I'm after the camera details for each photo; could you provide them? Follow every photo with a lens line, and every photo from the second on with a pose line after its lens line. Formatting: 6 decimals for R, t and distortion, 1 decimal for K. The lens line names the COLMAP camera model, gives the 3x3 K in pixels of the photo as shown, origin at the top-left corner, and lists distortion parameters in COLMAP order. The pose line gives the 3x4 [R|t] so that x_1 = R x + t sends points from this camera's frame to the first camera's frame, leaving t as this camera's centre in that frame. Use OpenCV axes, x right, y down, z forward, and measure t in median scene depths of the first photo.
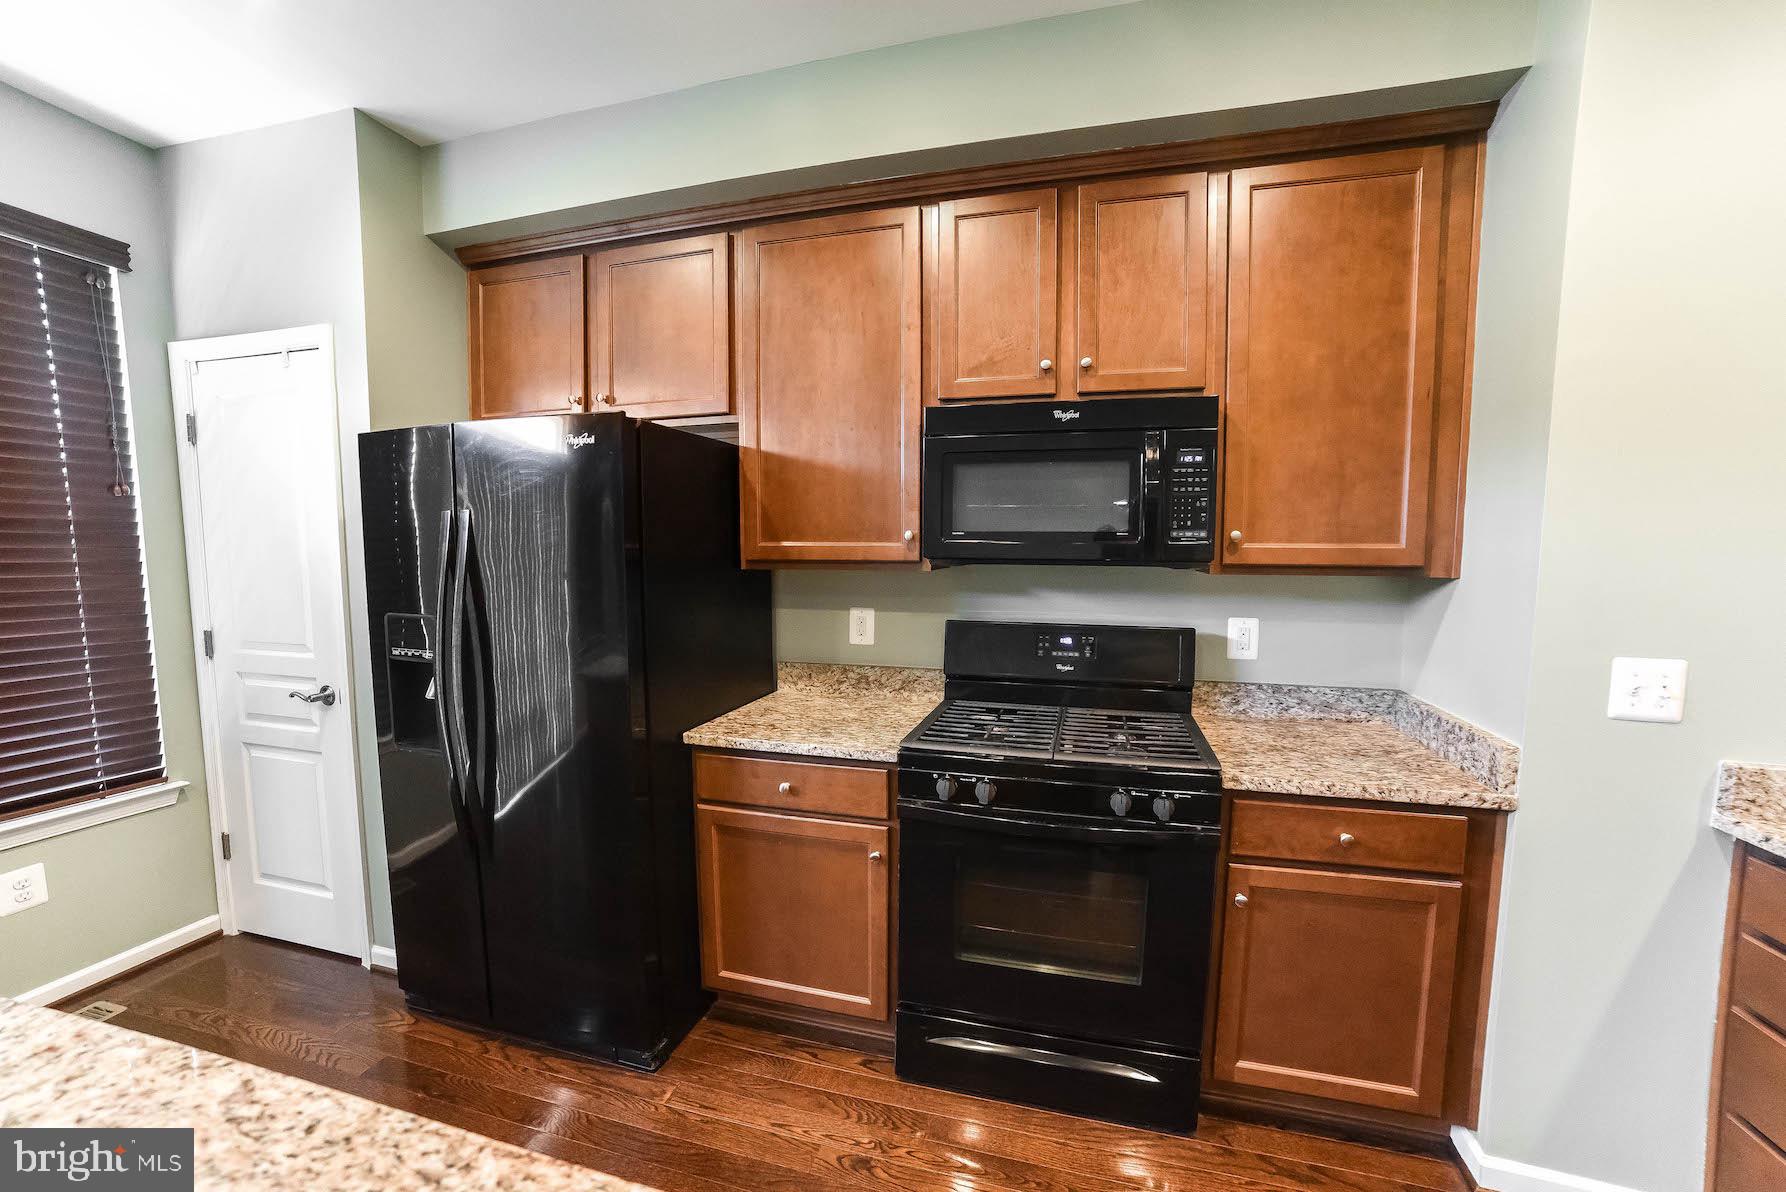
lens RADIAL K [[719.8, 0, 892.2], [0, 719.8, 609.7], [0, 0, 1]] dist [-0.091936, 0.036480]
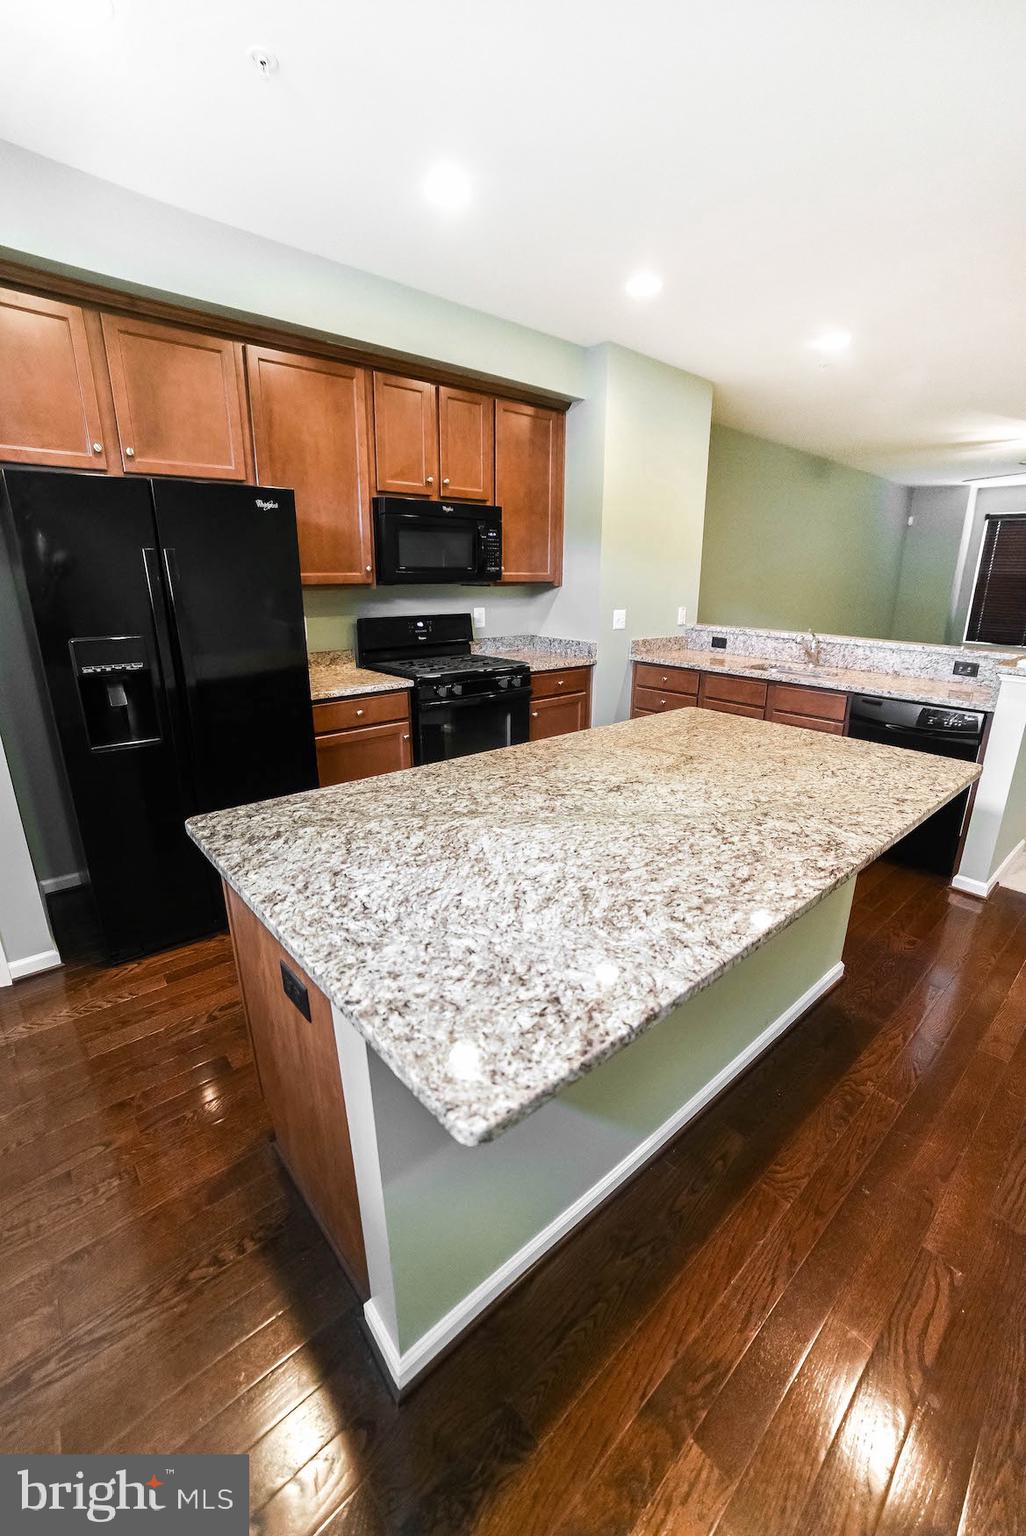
lens RADIAL K [[628.8, 0, 528.8], [0, 628.8, 764.9], [0, 0, 1]] dist [-0.096871, 0.038930]
pose [[0.535705, -0.246450, 0.807640, -1.195346], [0.066636, 0.965816, 0.250518, 0.008339], [-0.841772, -0.080386, 0.533815, -0.199314]]
